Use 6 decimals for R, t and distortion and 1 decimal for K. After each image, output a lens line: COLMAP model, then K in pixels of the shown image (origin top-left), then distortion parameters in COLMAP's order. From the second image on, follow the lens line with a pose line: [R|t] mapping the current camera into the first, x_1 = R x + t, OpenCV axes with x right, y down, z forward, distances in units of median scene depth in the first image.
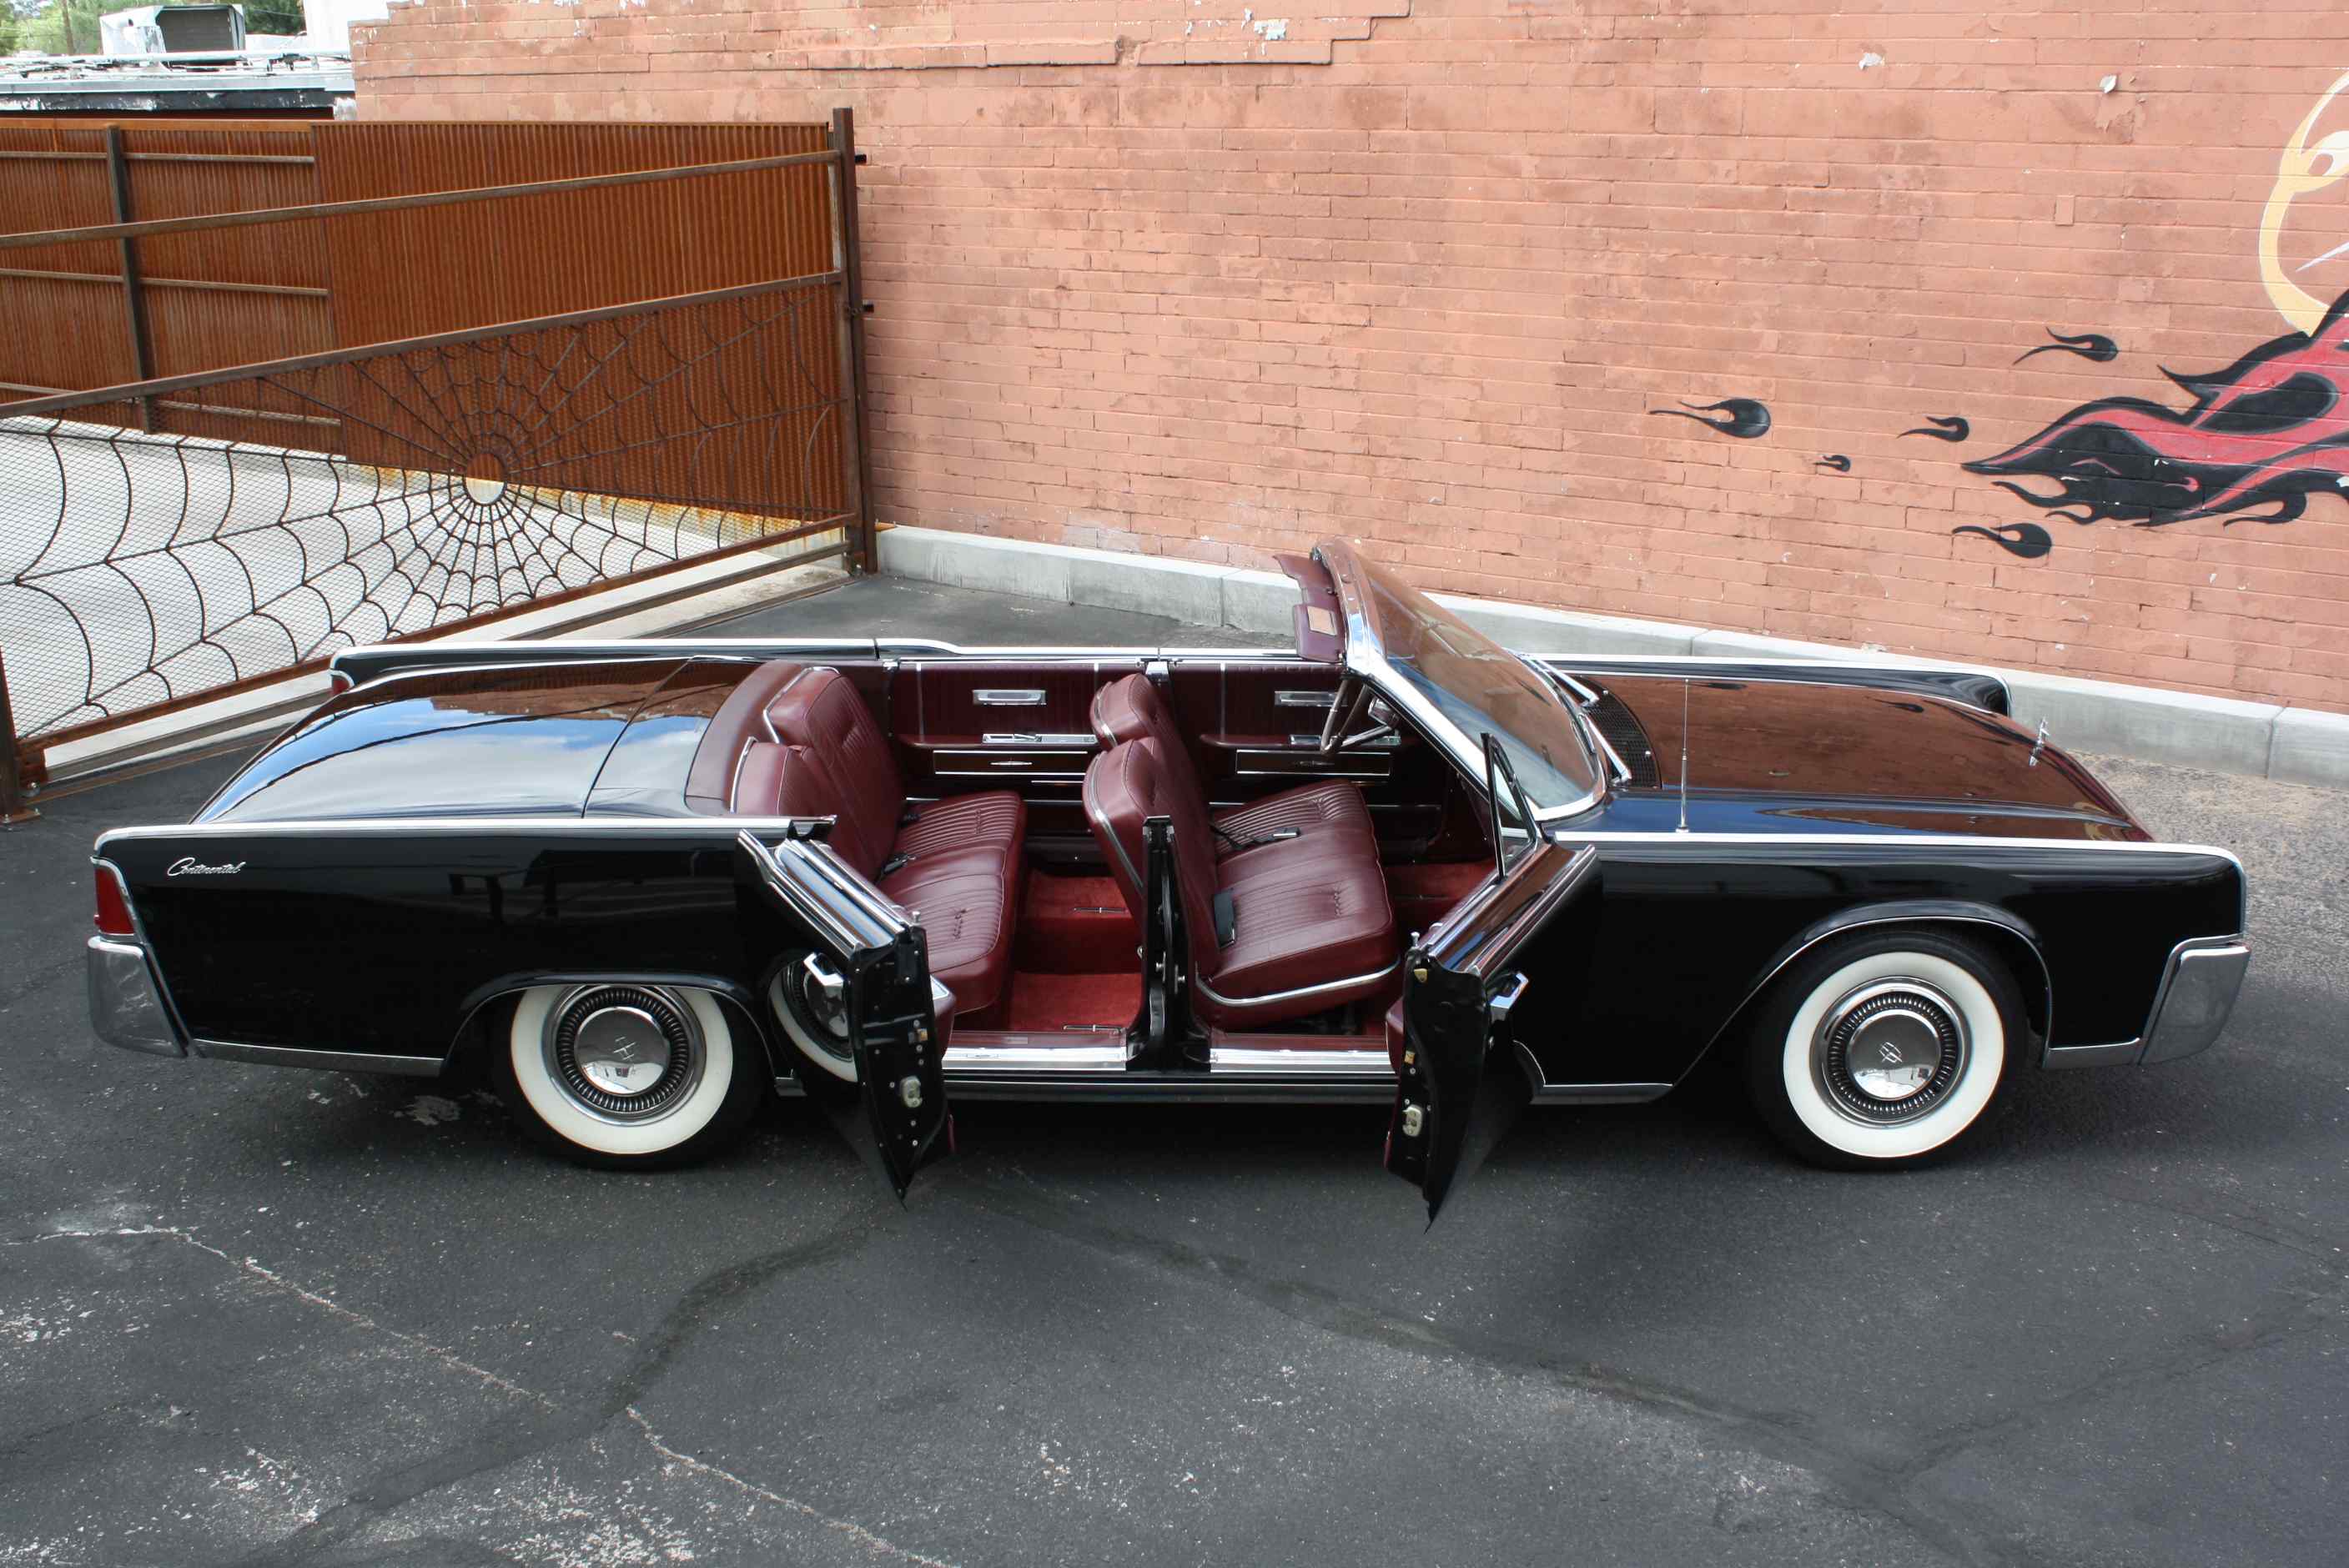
lens RADIAL K [[2429.6, 0, 1189.1], [0, 2429.6, 802.7], [0, 0, 1]] dist [-0.135009, 0.147021]
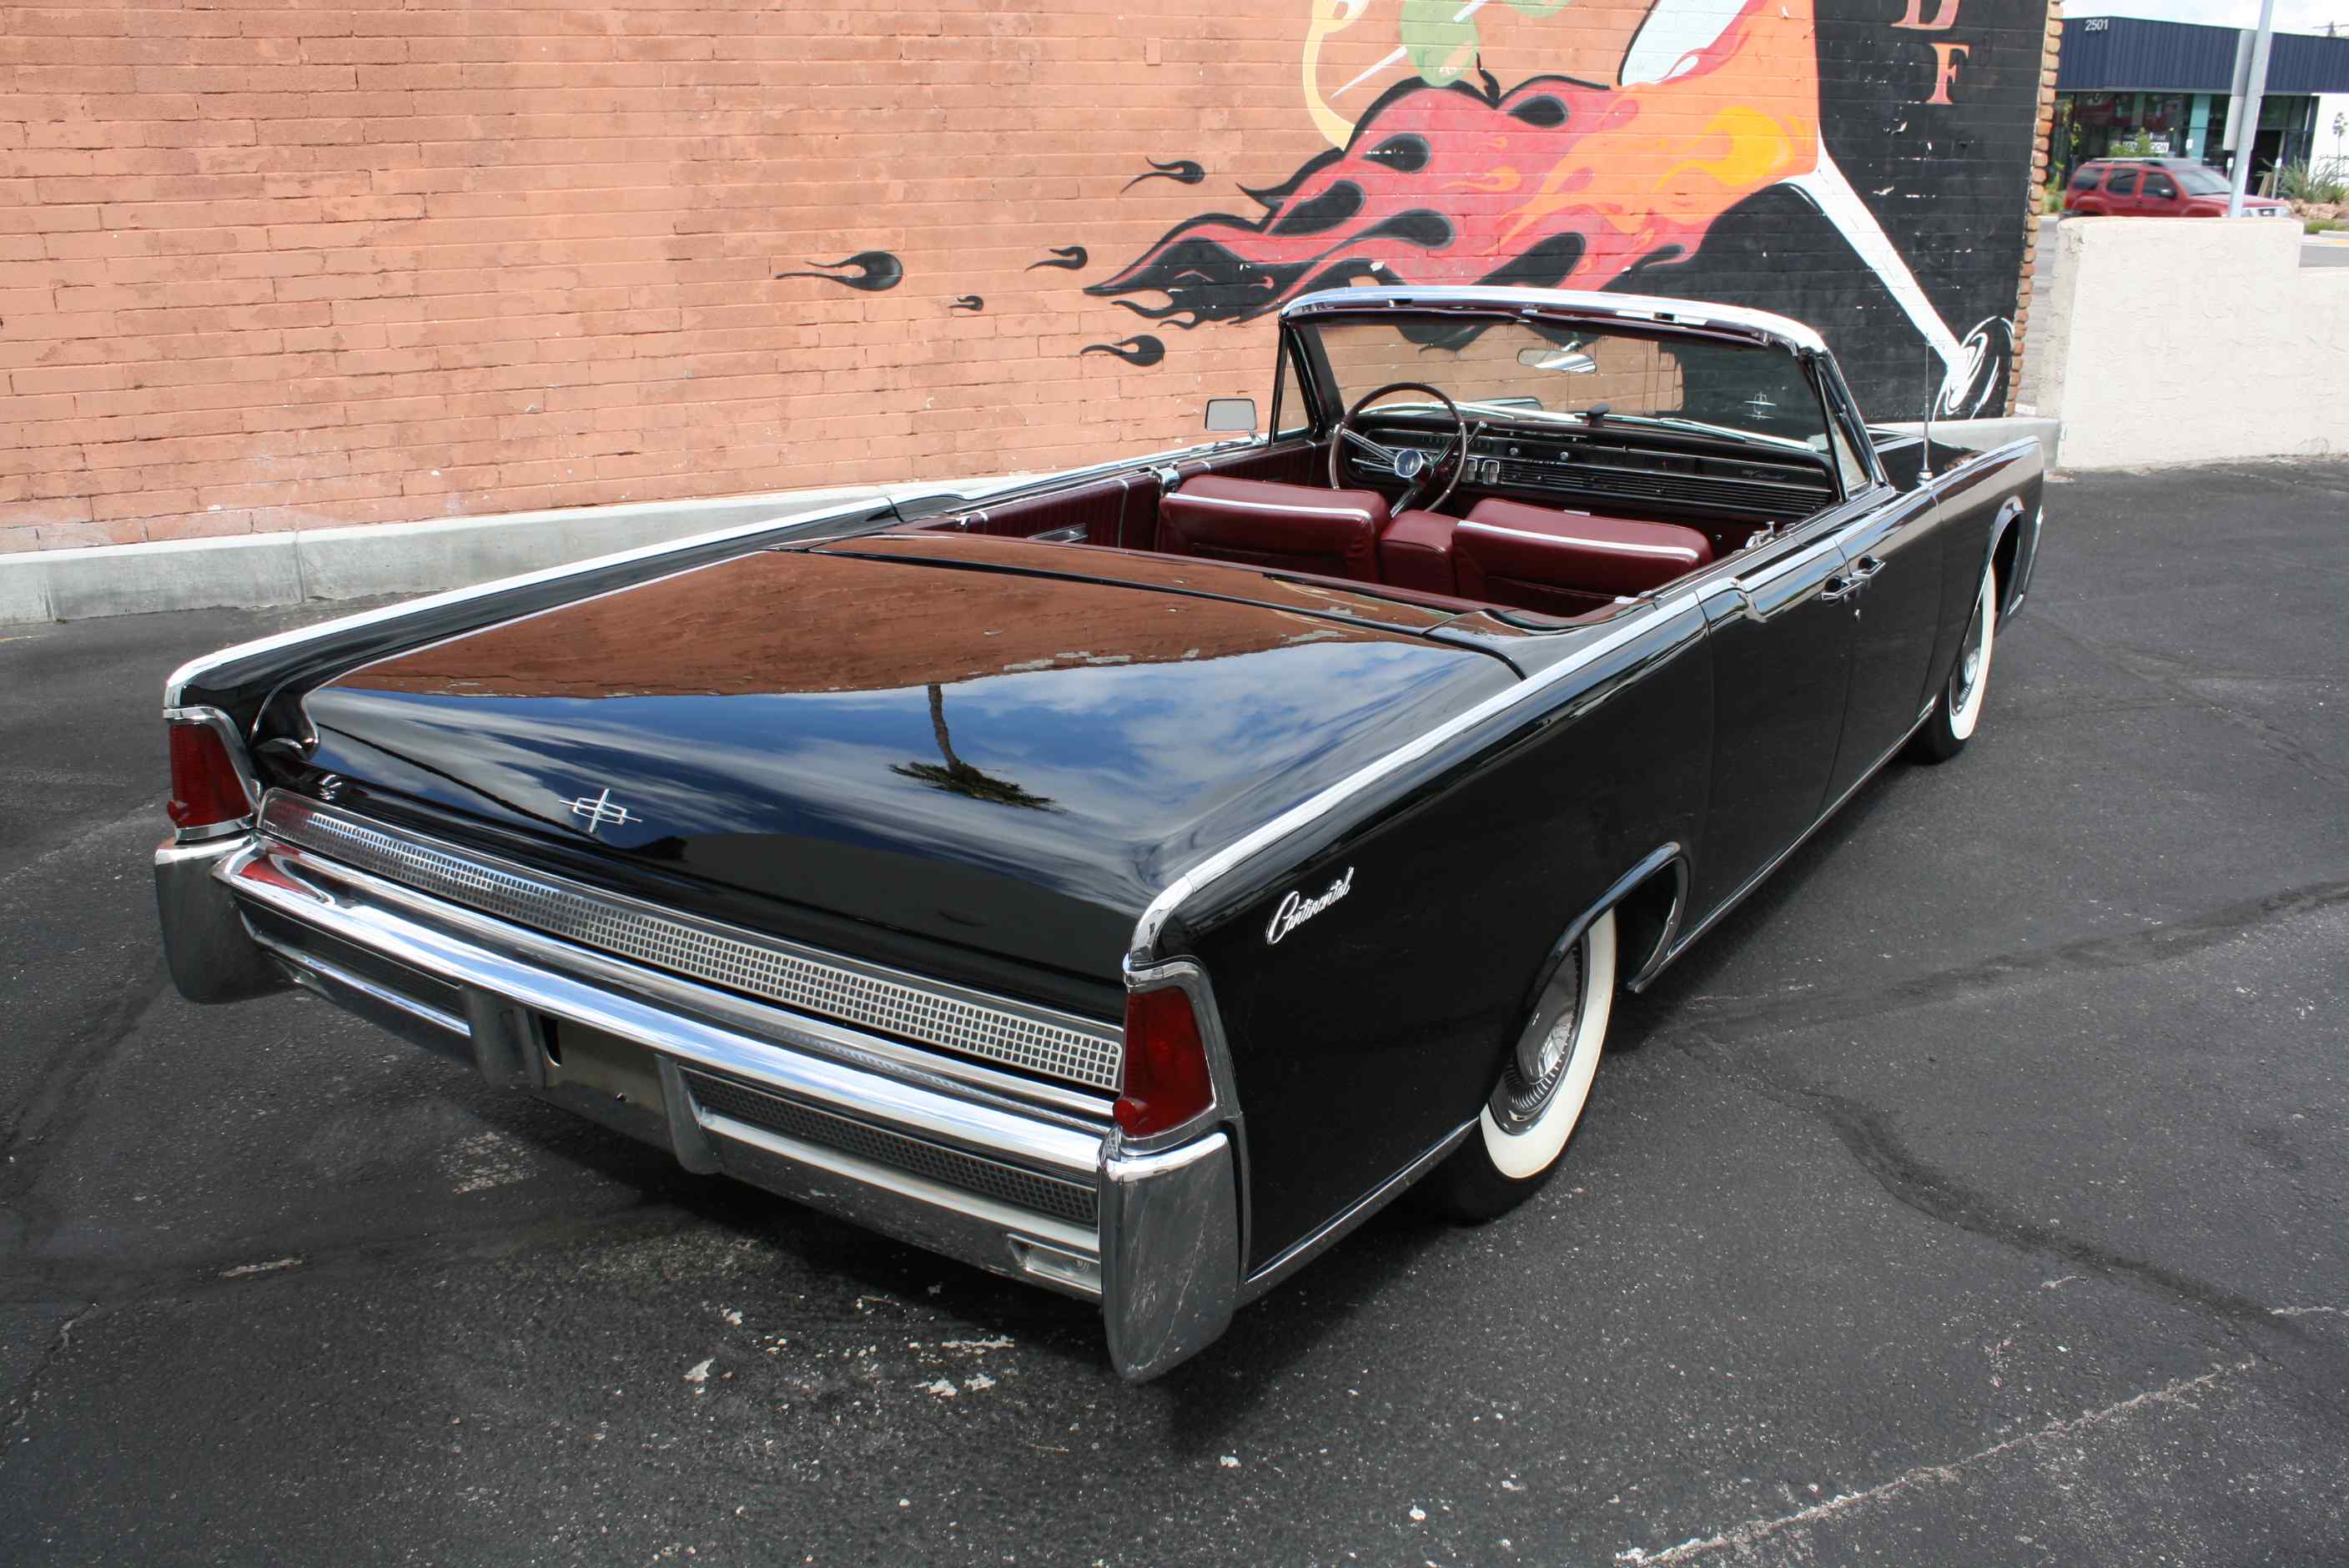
lens RADIAL K [[2000.2, 0, 1188.8], [0, 2000.2, 789.6], [0, 0, 1]] dist [-0.166026, 0.149936]
pose [[0.552747, -0.251270, 0.794565, -0.392952], [0.245394, 0.960262, 0.132958, -0.028017], [-0.796400, 0.121489, 0.592442, 0.418213]]
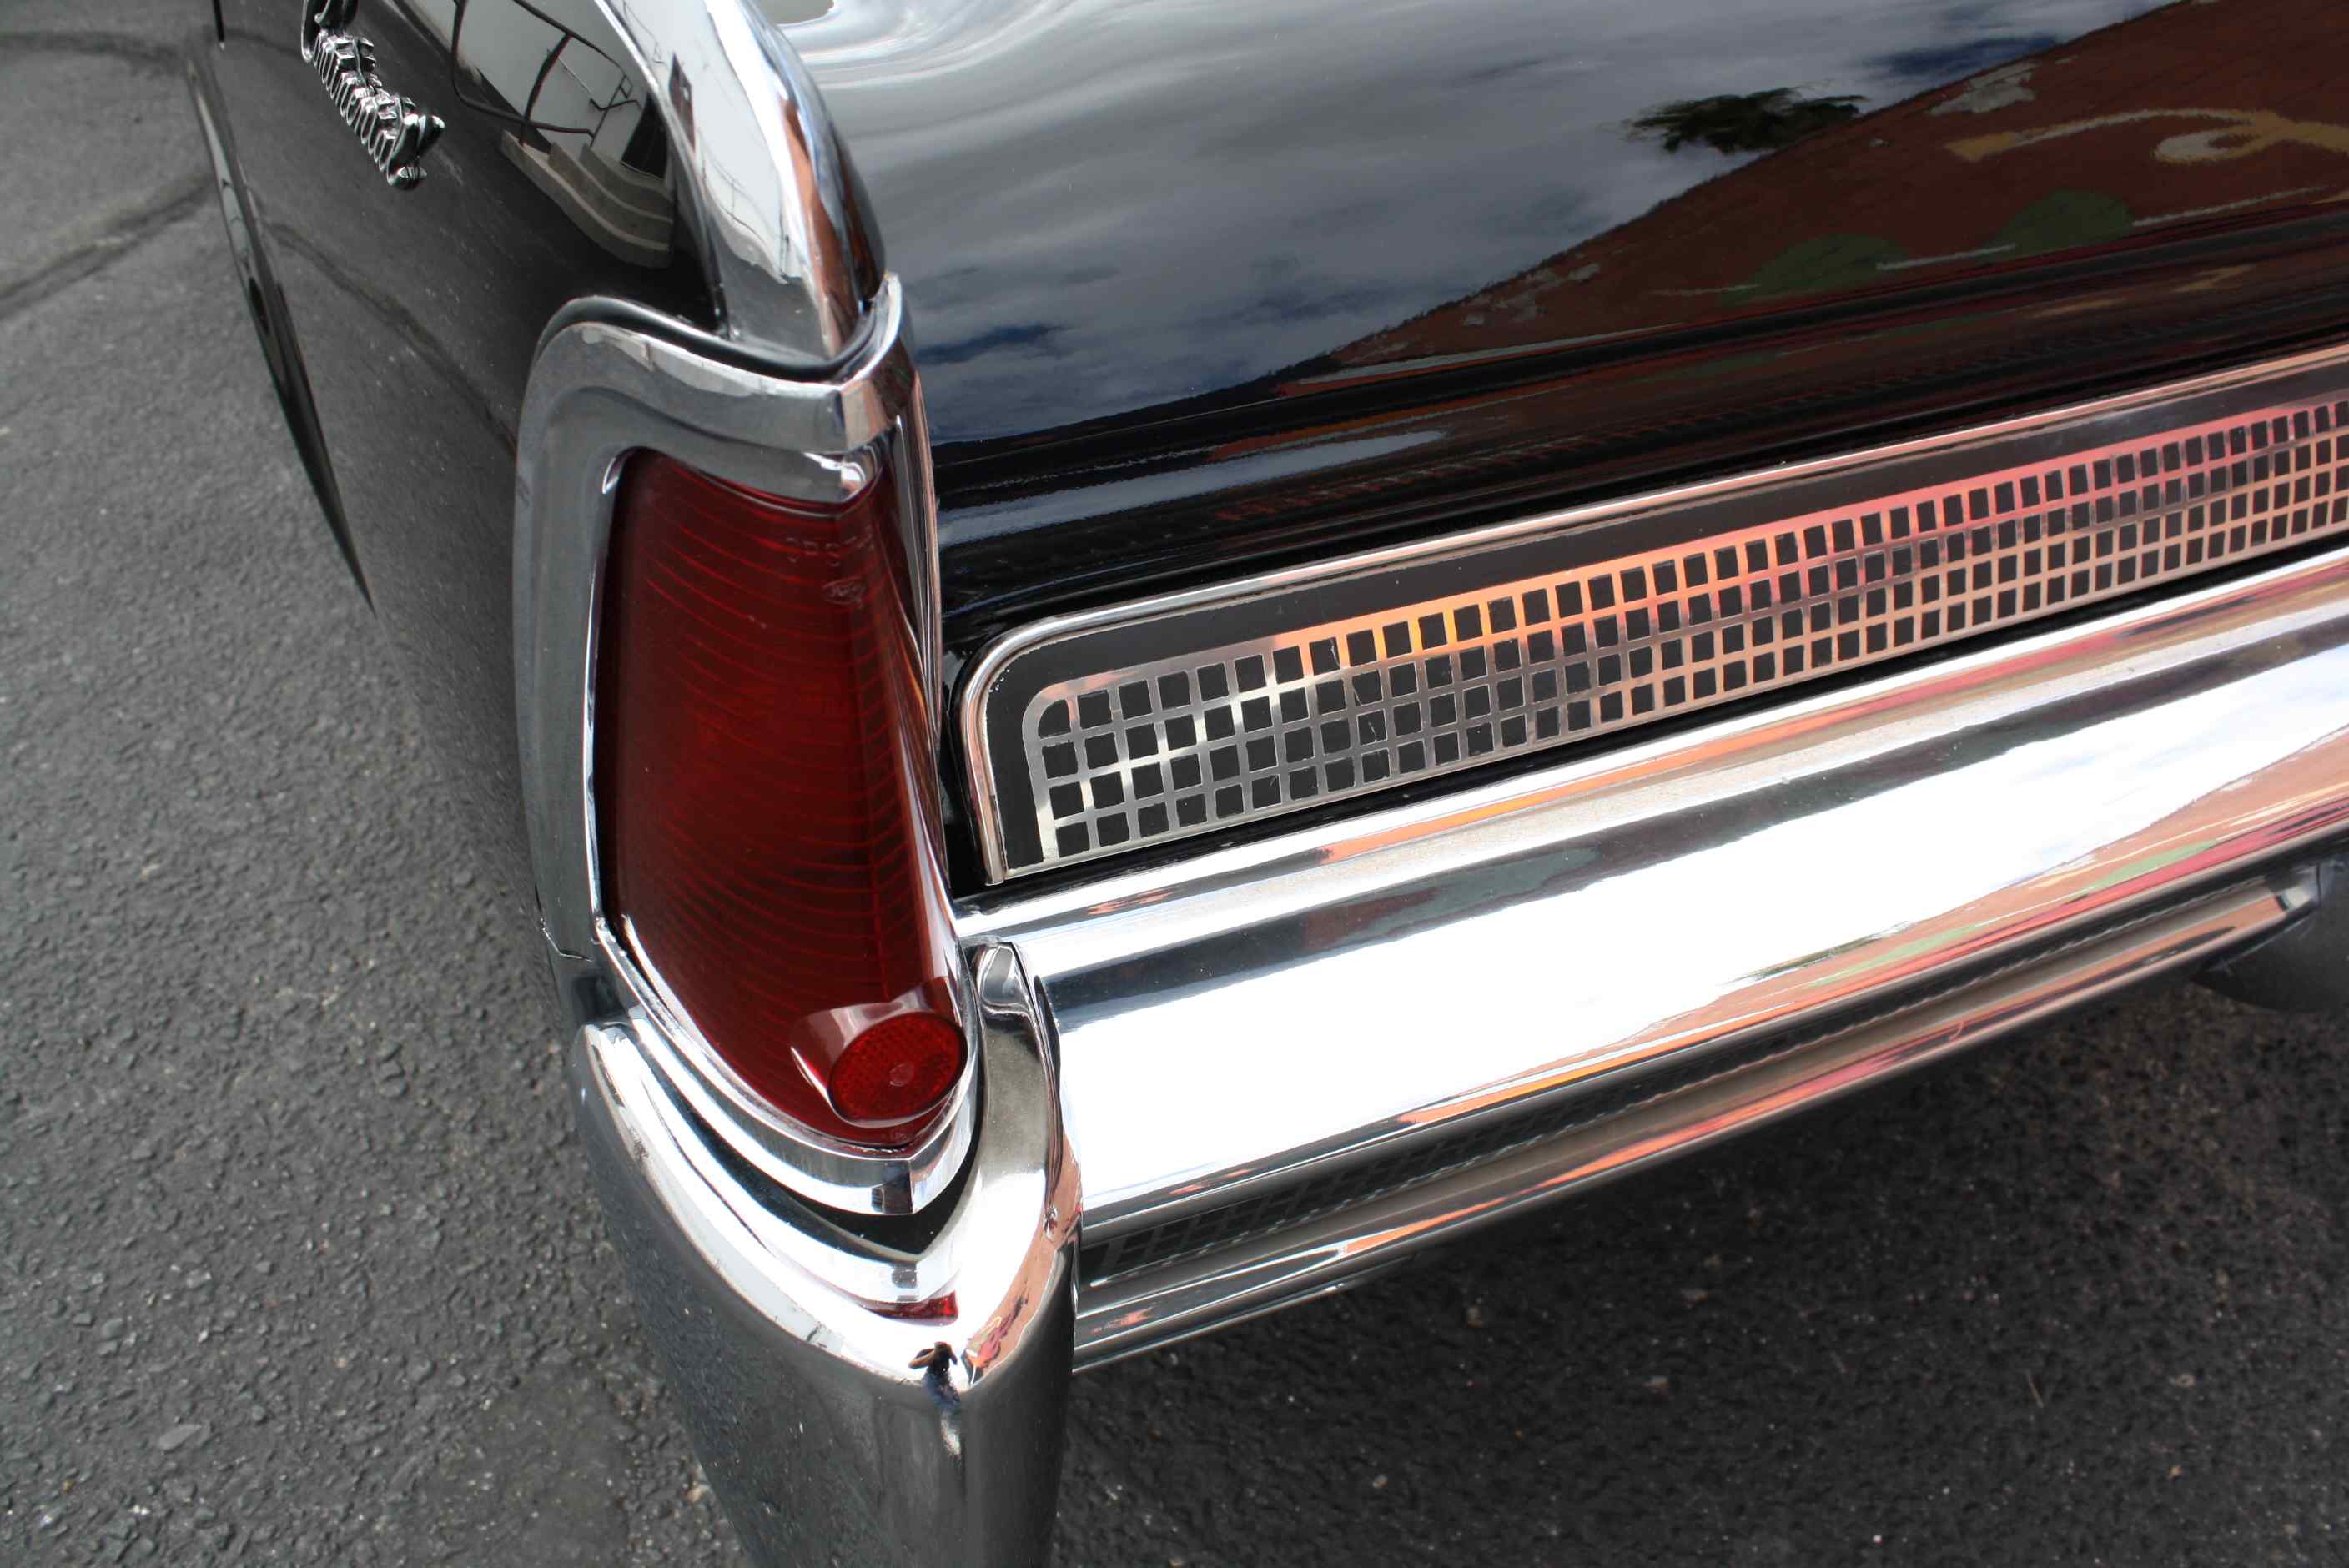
lens RADIAL K [[1969.9, 0, 1184.3], [0, 1969.9, 784.0], [0, 0, 1]] dist [-0.169528, 0.147947]
pose [[0.363406, 0.561688, -0.743265, 0.290330], [-0.284494, 0.826609, 0.485573, -0.004565], [0.887130, 0.034995, 0.460191, 0.540347]]
